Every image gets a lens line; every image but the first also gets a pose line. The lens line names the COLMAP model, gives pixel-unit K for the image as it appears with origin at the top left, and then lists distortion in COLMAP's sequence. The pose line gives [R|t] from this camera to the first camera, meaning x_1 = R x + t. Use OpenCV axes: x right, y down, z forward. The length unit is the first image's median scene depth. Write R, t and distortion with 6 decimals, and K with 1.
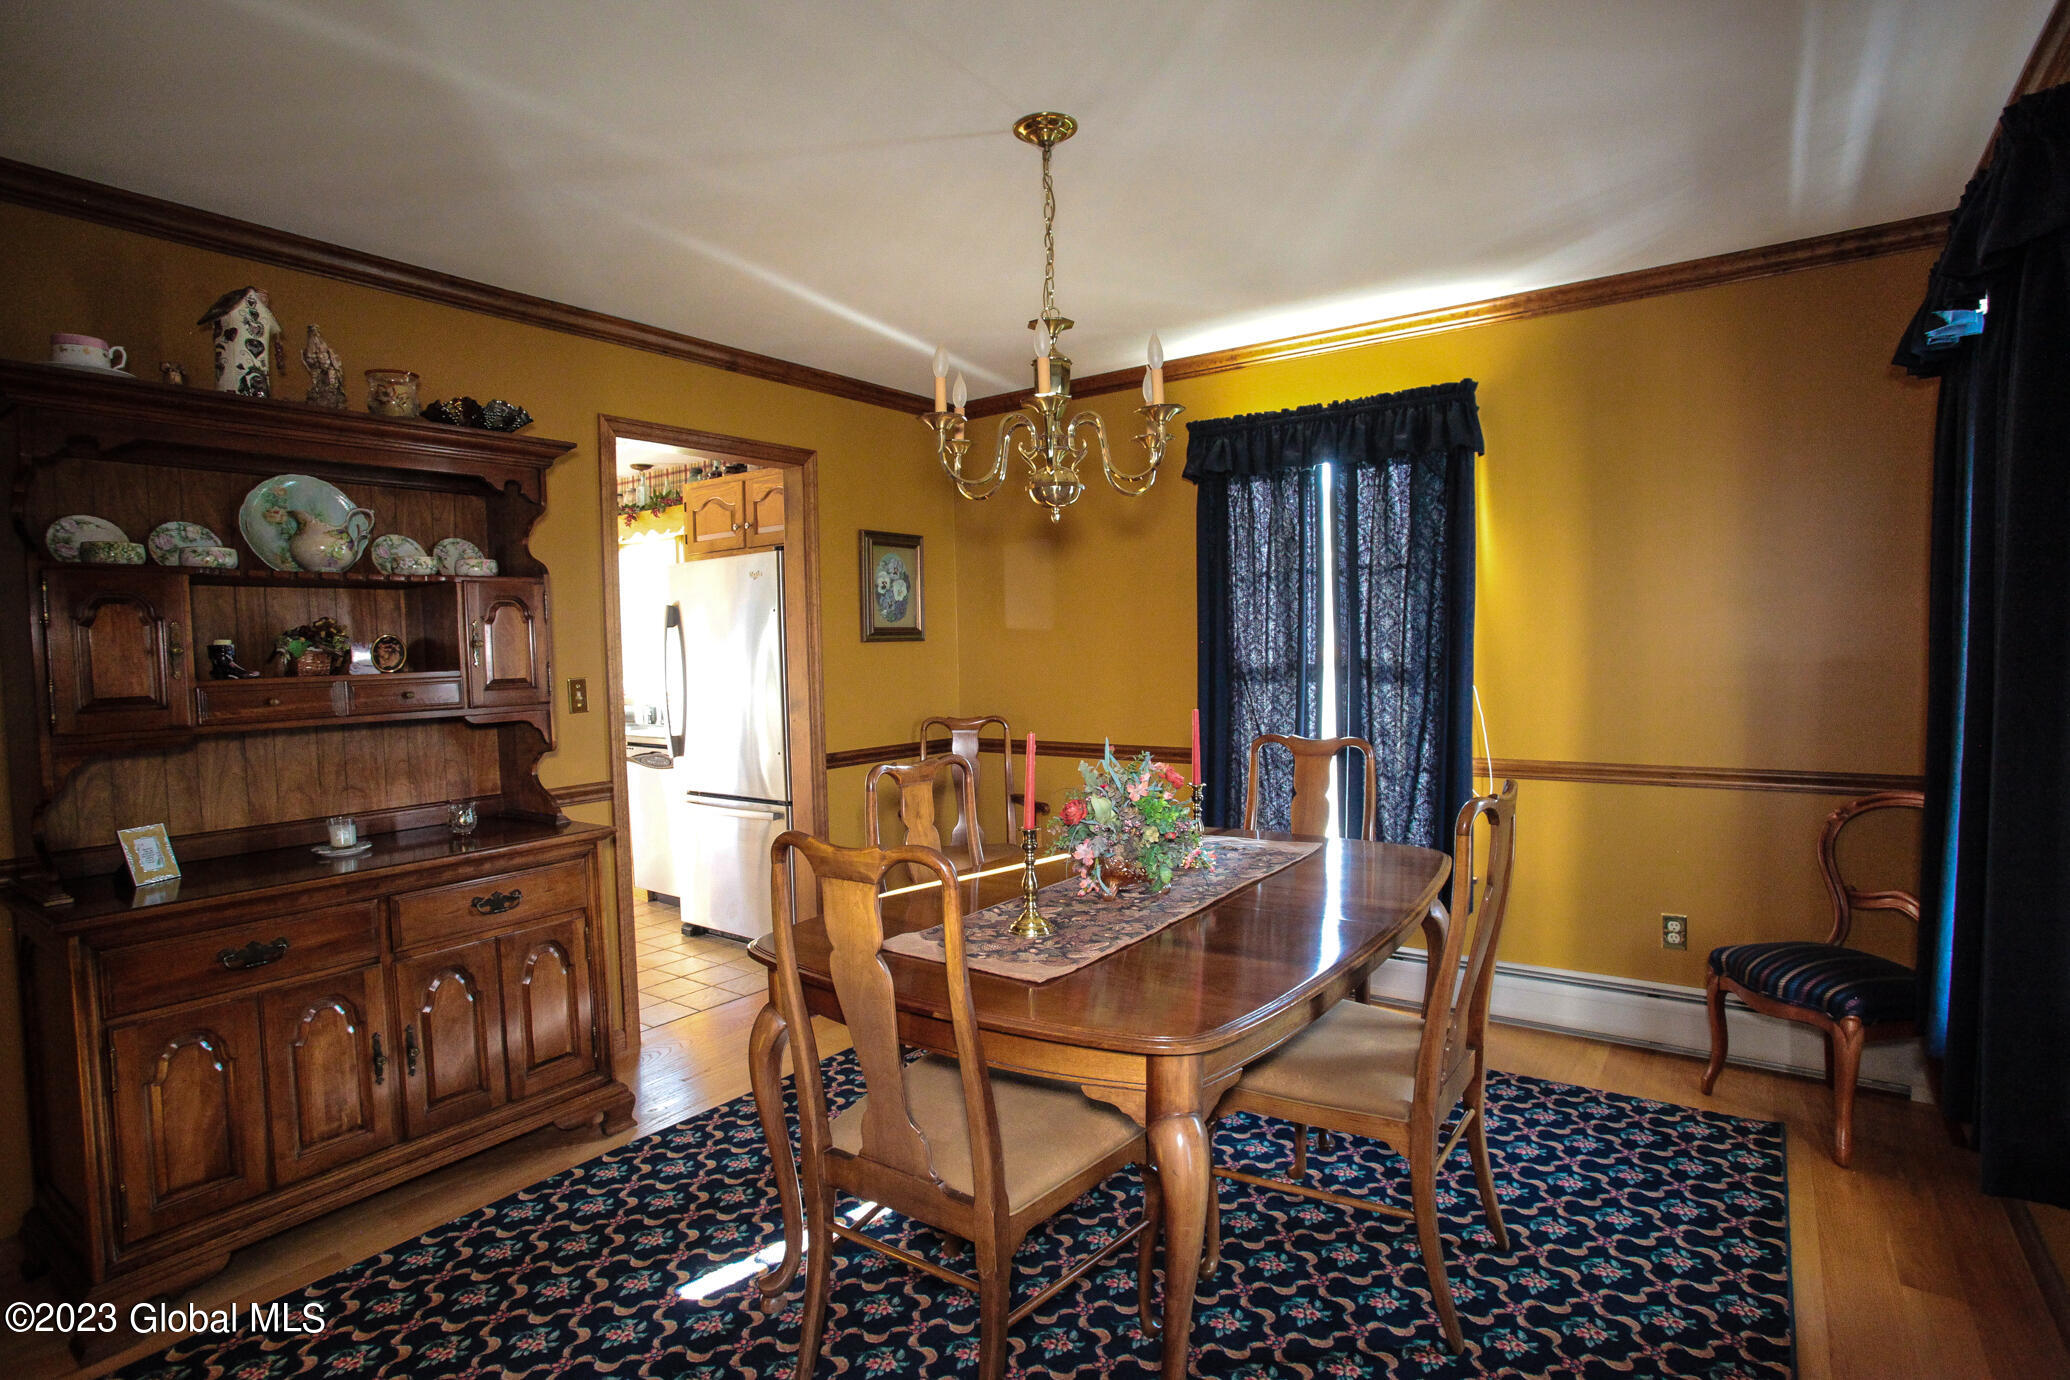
lens RADIAL K [[1043.7, 0, 1028.2], [0, 1043.7, 690.5], [0, 0, 1]] dist [-0.072432, 0.034341]
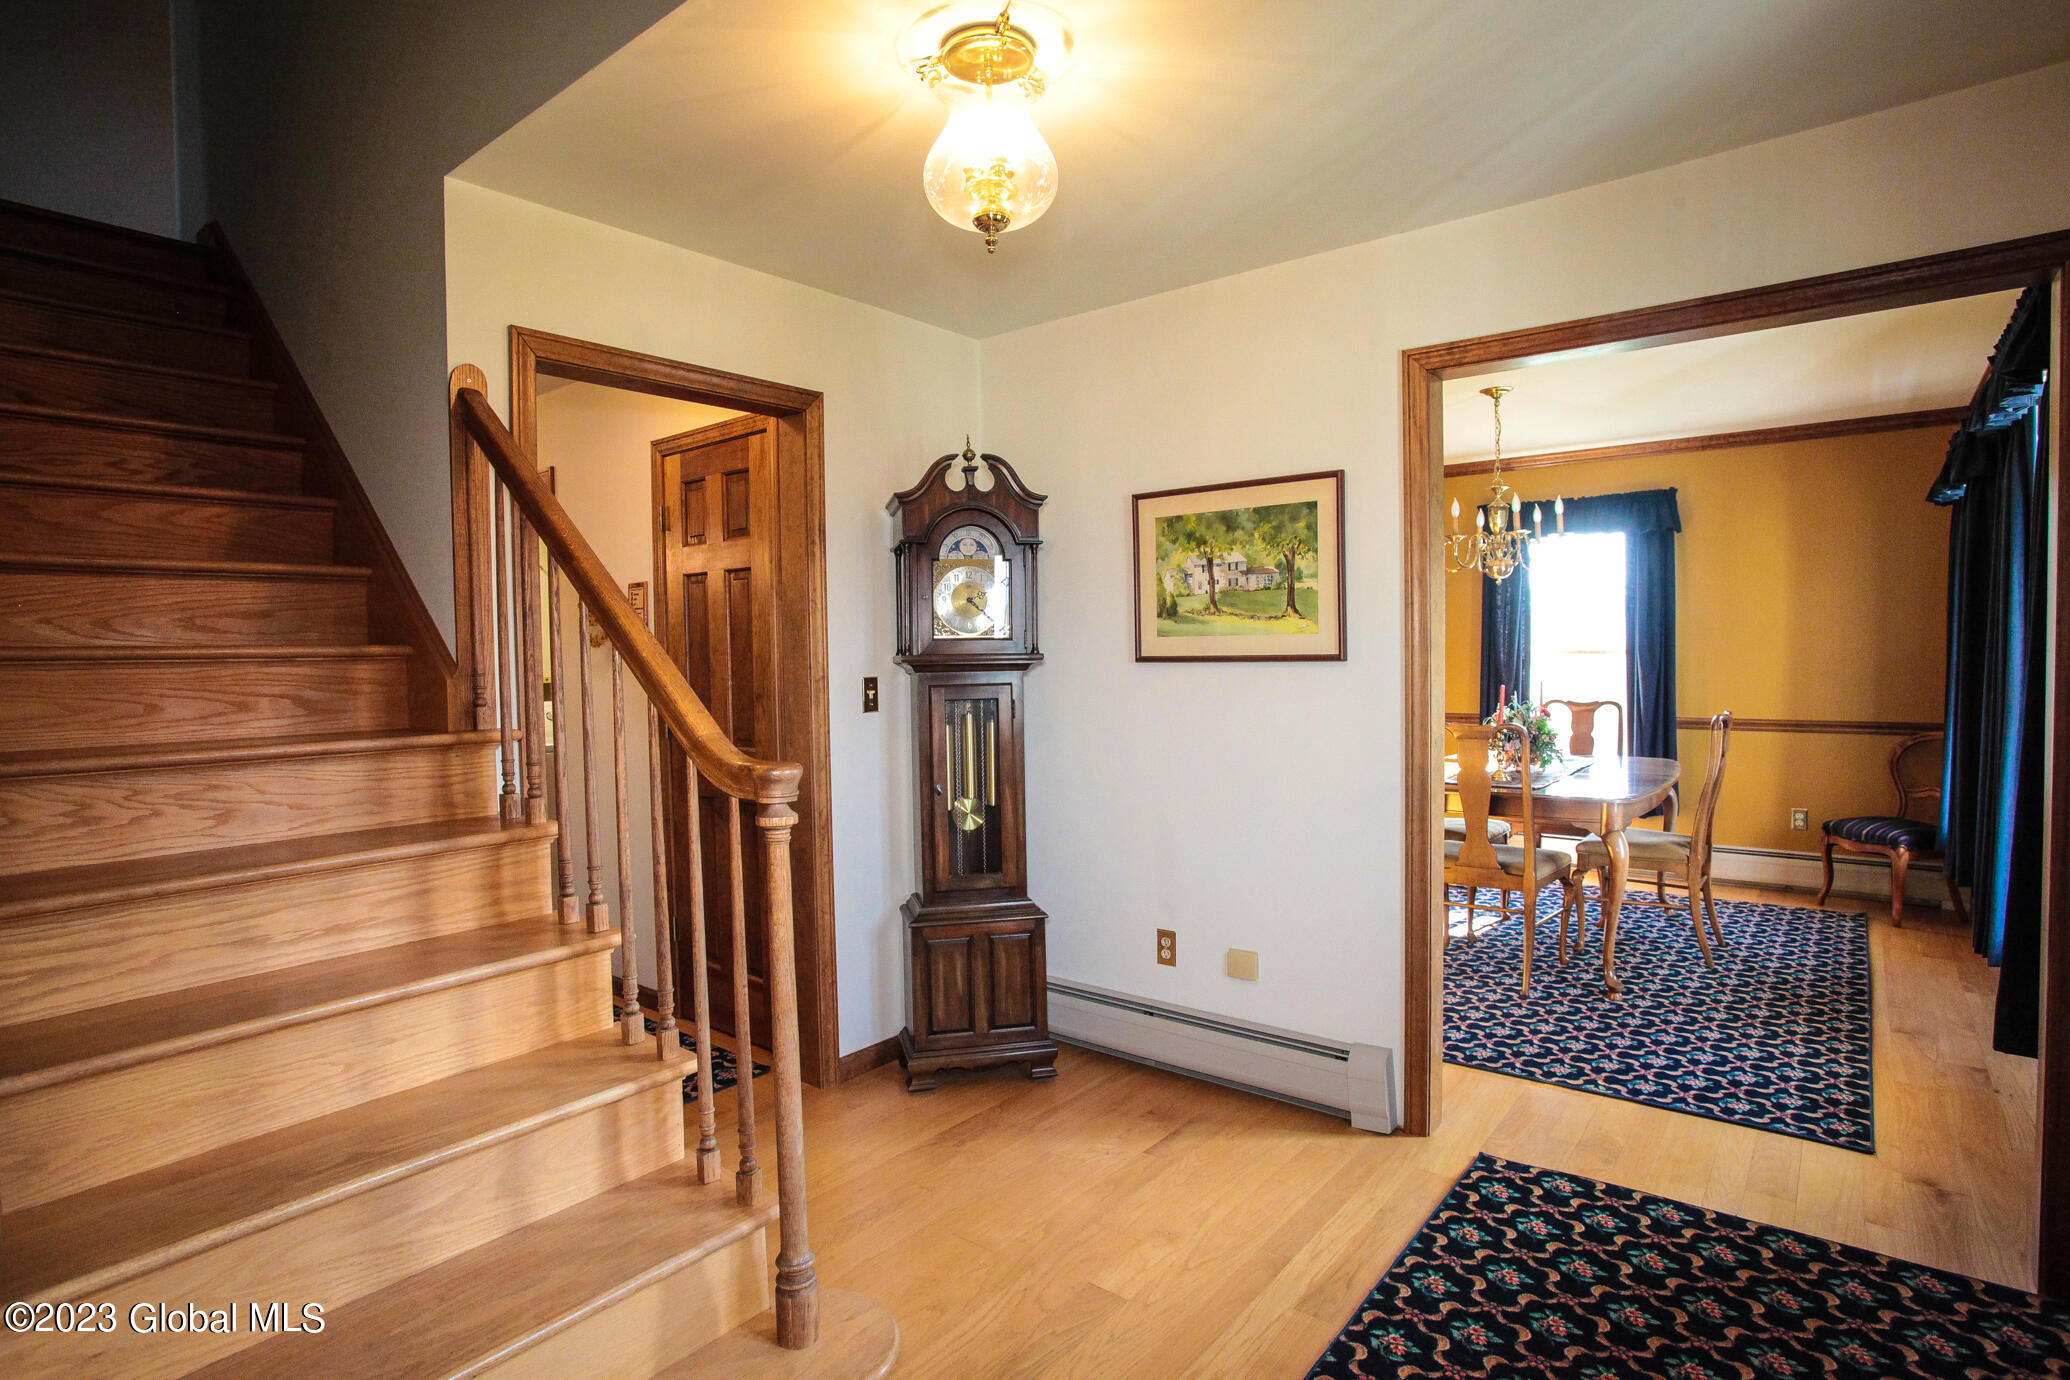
lens RADIAL K [[1043.7, 0, 1028.2], [0, 1043.7, 690.5], [0, 0, 1]] dist [-0.072432, 0.034341]
pose [[0.998185, 0.010599, -0.059282, -0.538392], [-0.011180, 0.999893, -0.009482, 0.052567], [0.059176, 0.010128, 0.998196, -0.744701]]
